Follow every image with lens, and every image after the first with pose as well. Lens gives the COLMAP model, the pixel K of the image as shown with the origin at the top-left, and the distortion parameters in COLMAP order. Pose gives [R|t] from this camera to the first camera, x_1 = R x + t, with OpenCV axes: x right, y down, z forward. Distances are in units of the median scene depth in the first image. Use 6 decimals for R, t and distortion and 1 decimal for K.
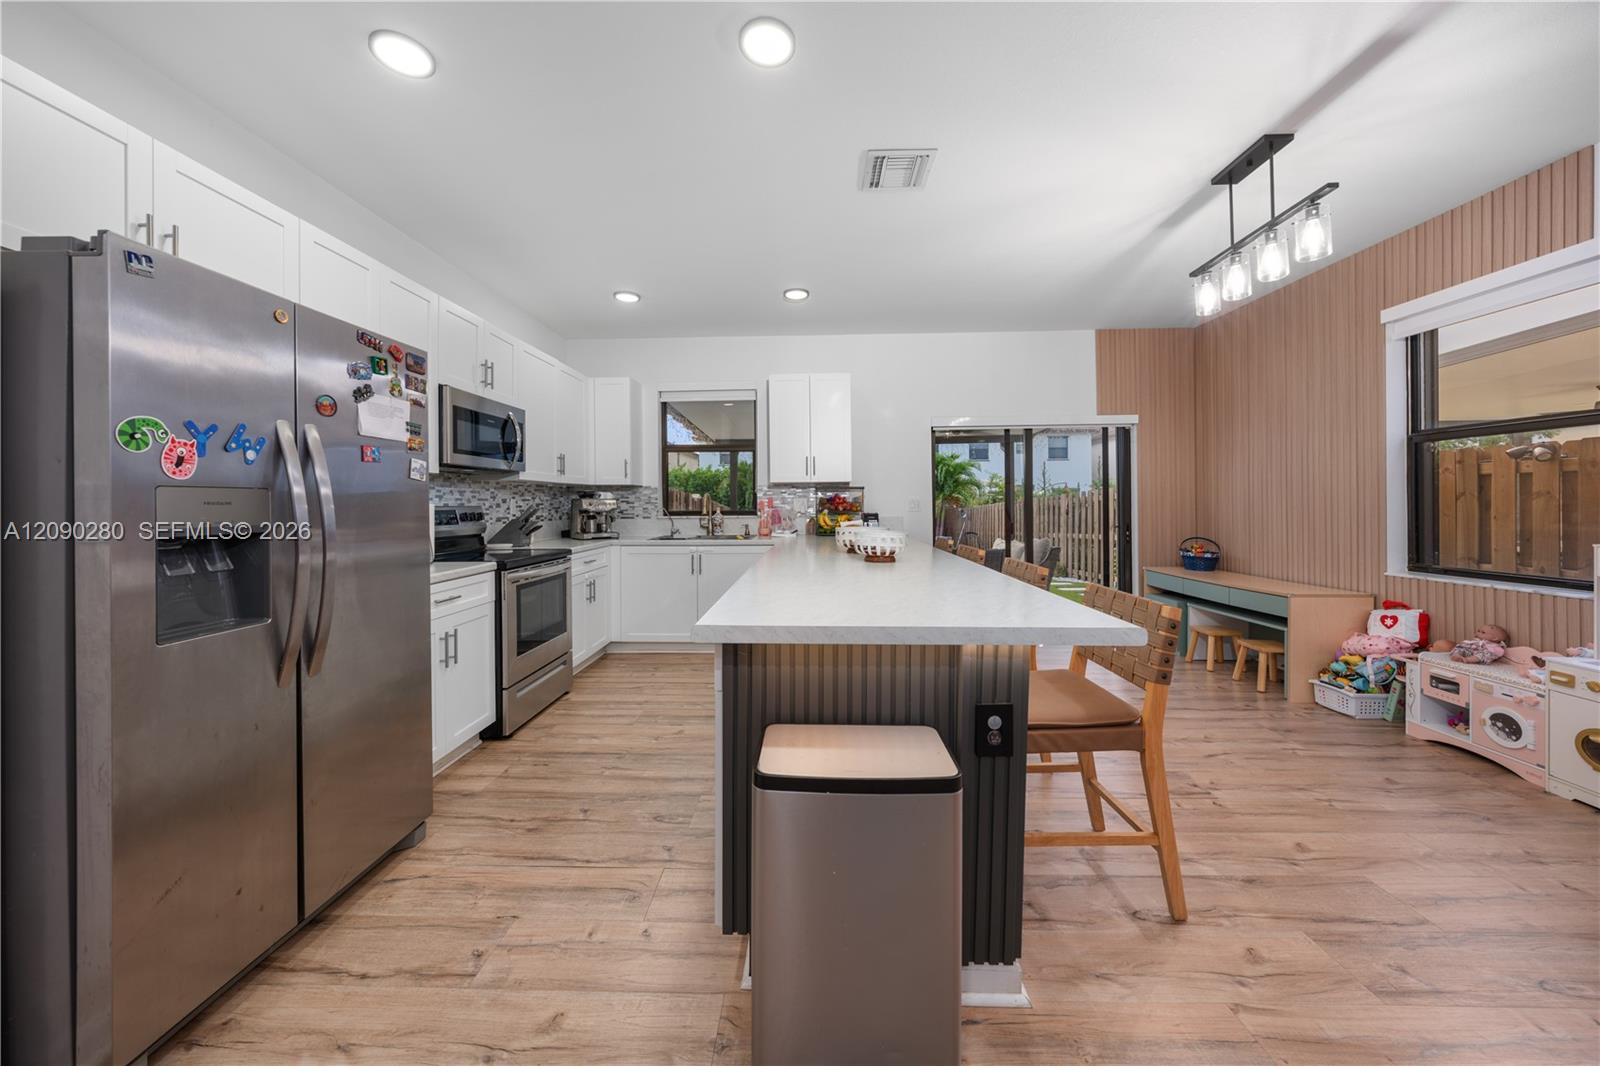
lens RADIAL K [[553.9, 0, 785.5], [0, 553.9, 502.5], [0, 0, 1]] dist [-0.002267, 0.000066]
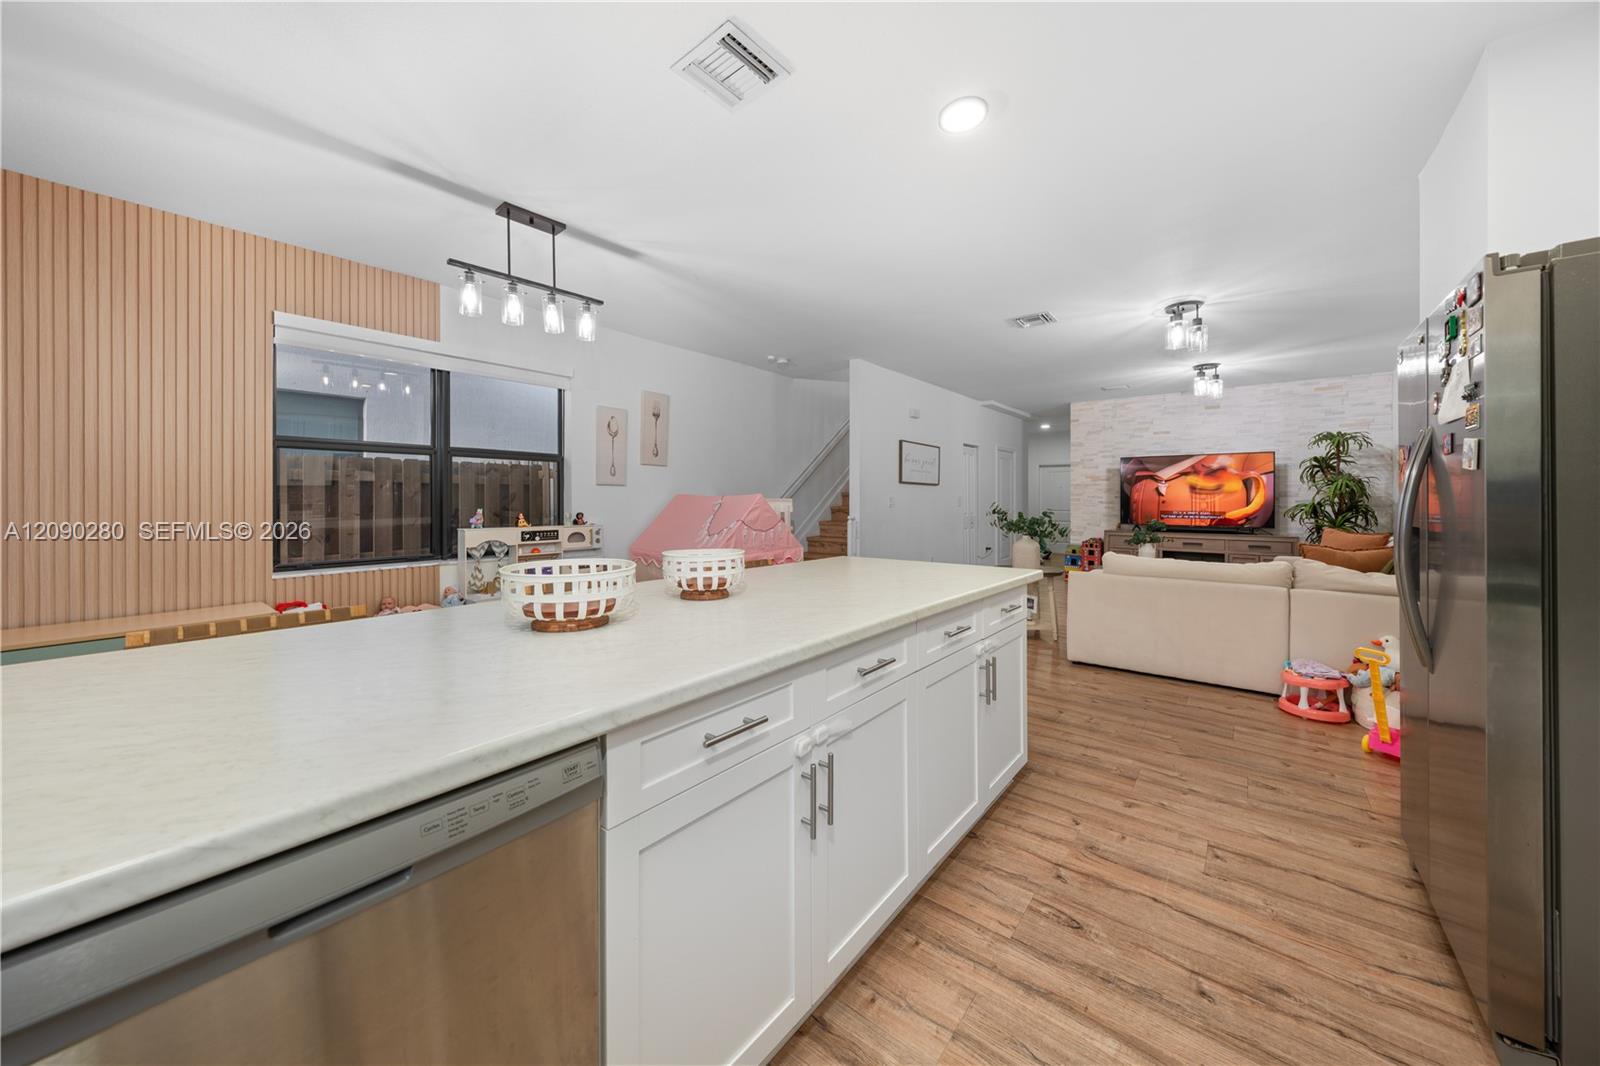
lens RADIAL K [[553.9, 0, 799.3], [0, 553.9, 499.1], [0, 0, 1]] dist [-0.002267, 0.000066]
pose [[-0.805496, 0.004448, 0.592584, -0.368564], [0.002310, 0.999988, -0.004365, -0.005851], [-0.592597, -0.002147, -0.805497, 1.795953]]
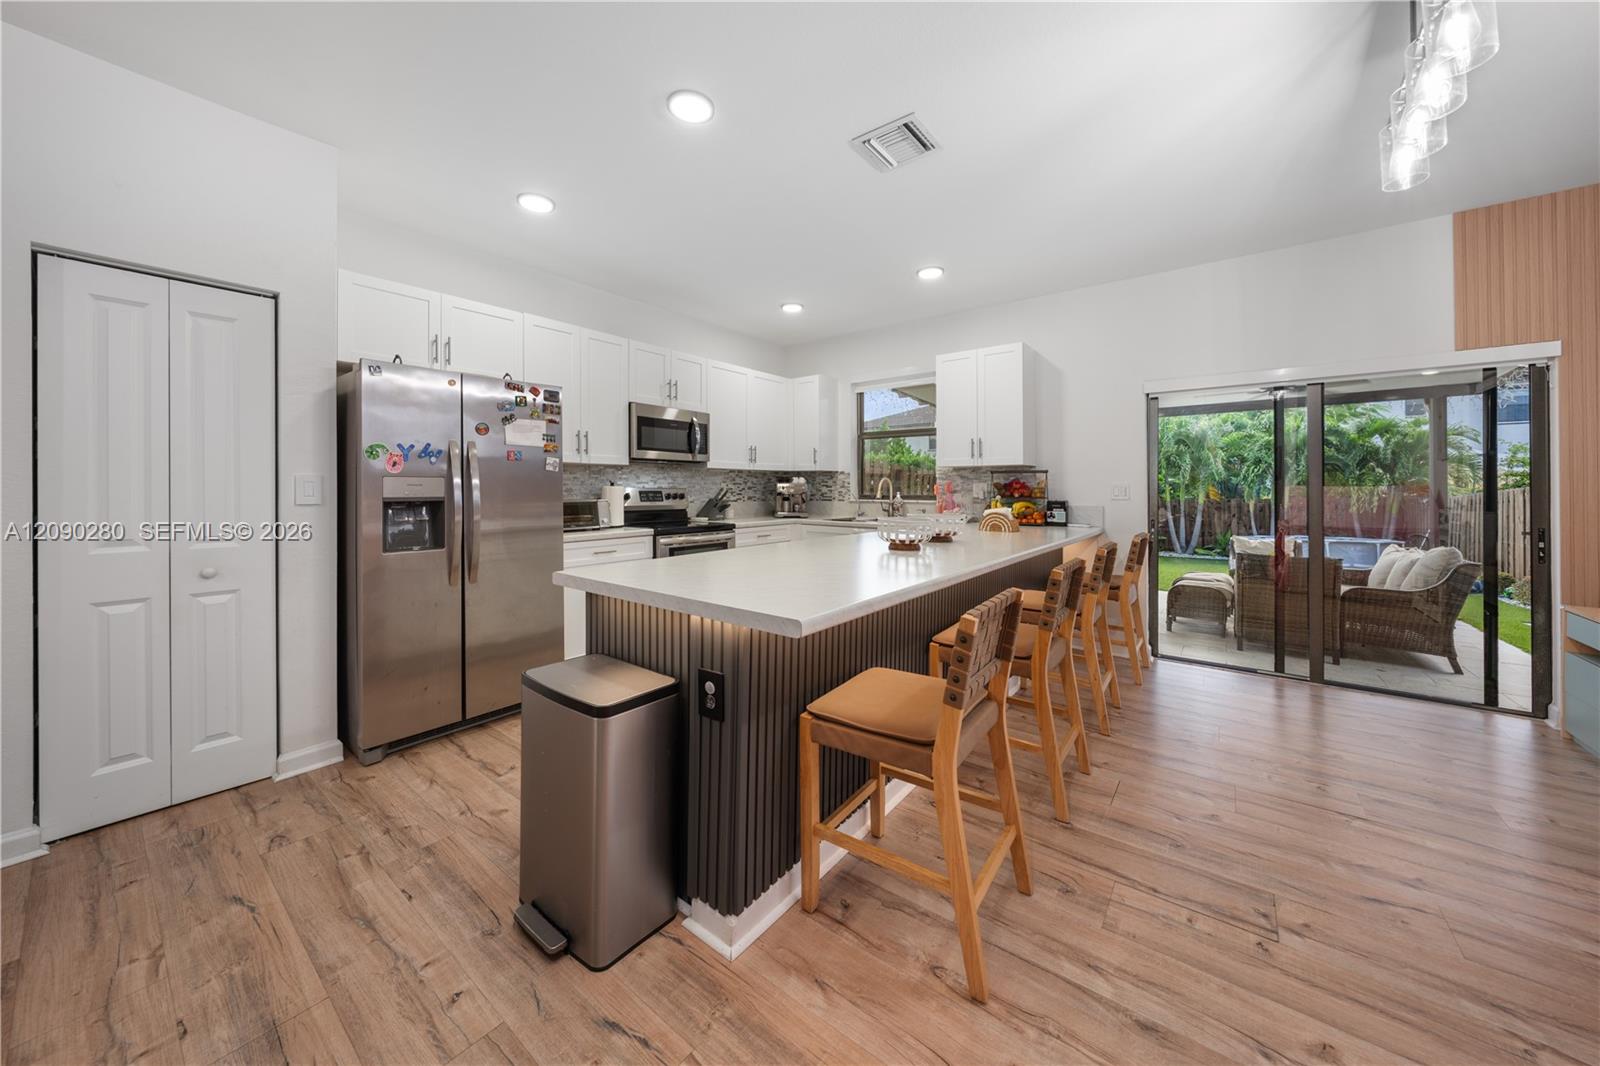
lens RADIAL K [[553.9, 0, 781.3], [0, 553.9, 485.7], [0, 0, 1]] dist [-0.002267, 0.000066]
pose [[0.802864, 0.006740, -0.596124, 0.701162], [-0.007386, 0.999972, 0.001359, -0.004762], [0.596117, 0.003312, 0.802891, 0.120176]]
